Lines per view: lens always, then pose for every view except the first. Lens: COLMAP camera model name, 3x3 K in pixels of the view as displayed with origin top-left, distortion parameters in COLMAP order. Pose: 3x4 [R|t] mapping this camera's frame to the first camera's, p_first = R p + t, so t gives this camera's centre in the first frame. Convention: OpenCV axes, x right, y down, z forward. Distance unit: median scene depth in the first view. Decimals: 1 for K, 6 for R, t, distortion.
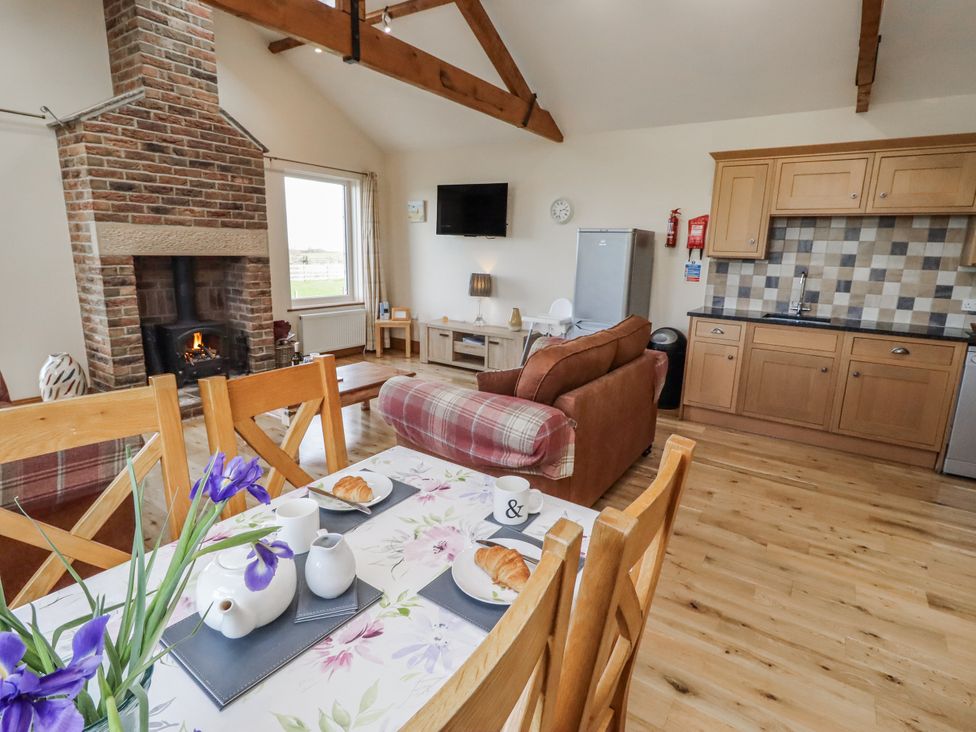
lens RADIAL K [[507.2, 0, 491.7], [0, 507.2, 349.7], [0, 0, 1]] dist [-0.000040, 0.001719]
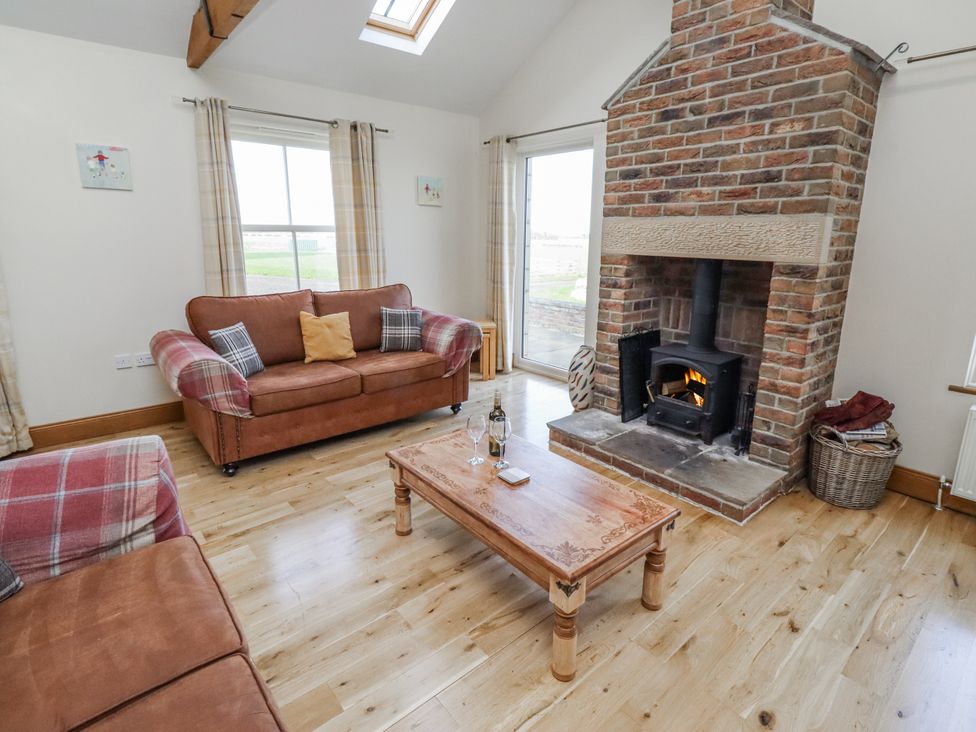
lens RADIAL K [[507.2, 0, 499.7], [0, 507.2, 348.5], [0, 0, 1]] dist [-0.000040, 0.001719]
pose [[-0.254543, 0.185641, -0.949076, 0.185216], [-0.208815, 0.947699, 0.241377, -0.193689], [0.944248, 0.259622, -0.202466, 0.992111]]
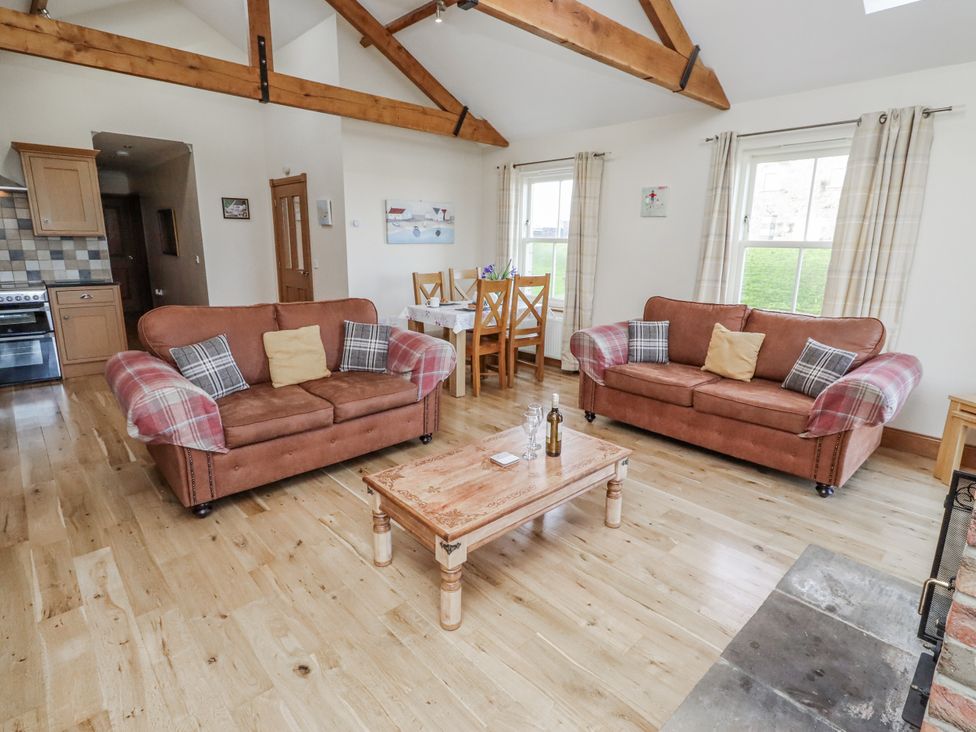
lens RADIAL K [[507.2, 0, 496.4], [0, 507.2, 353.0], [0, 0, 1]] dist [-0.000040, 0.001719]
pose [[-0.975687, -0.091357, 0.199219, -0.388052], [-0.002722, 0.913963, 0.405788, -0.294032], [-0.219150, 0.395380, -0.891991, 1.409991]]
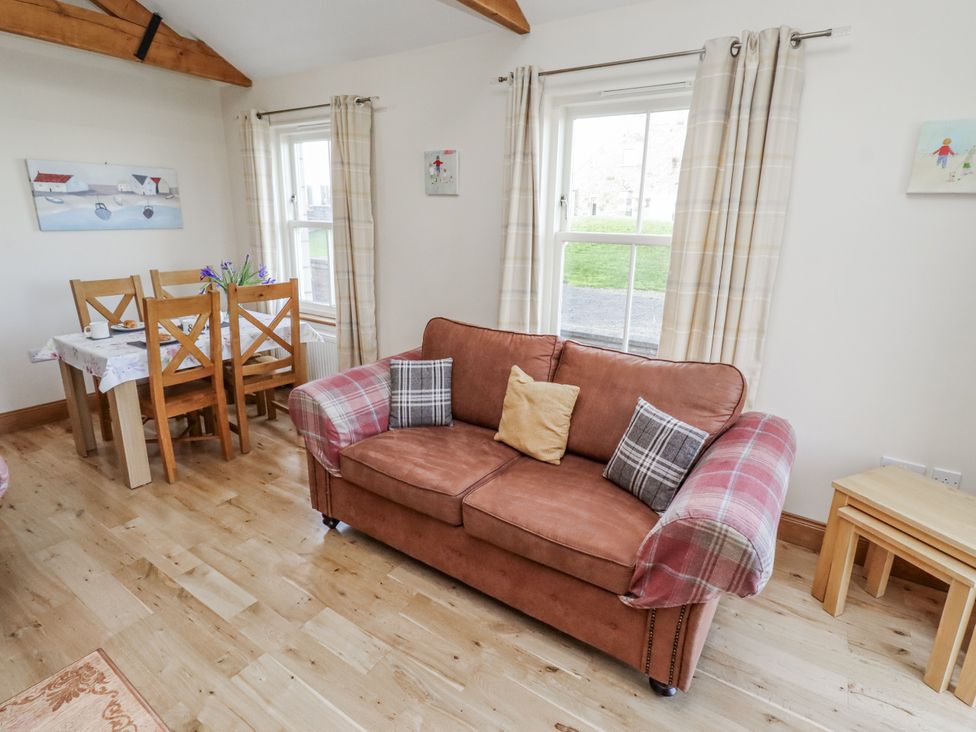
lens RADIAL K [[507.2, 0, 494.2], [0, 507.2, 349.7], [0, 0, 1]] dist [-0.000040, 0.001719]
pose [[-0.998572, -0.047869, -0.023716, -0.555526], [-0.053422, 0.895687, 0.441464, -0.247301], [0.000110, 0.442101, -0.896965, 0.993350]]
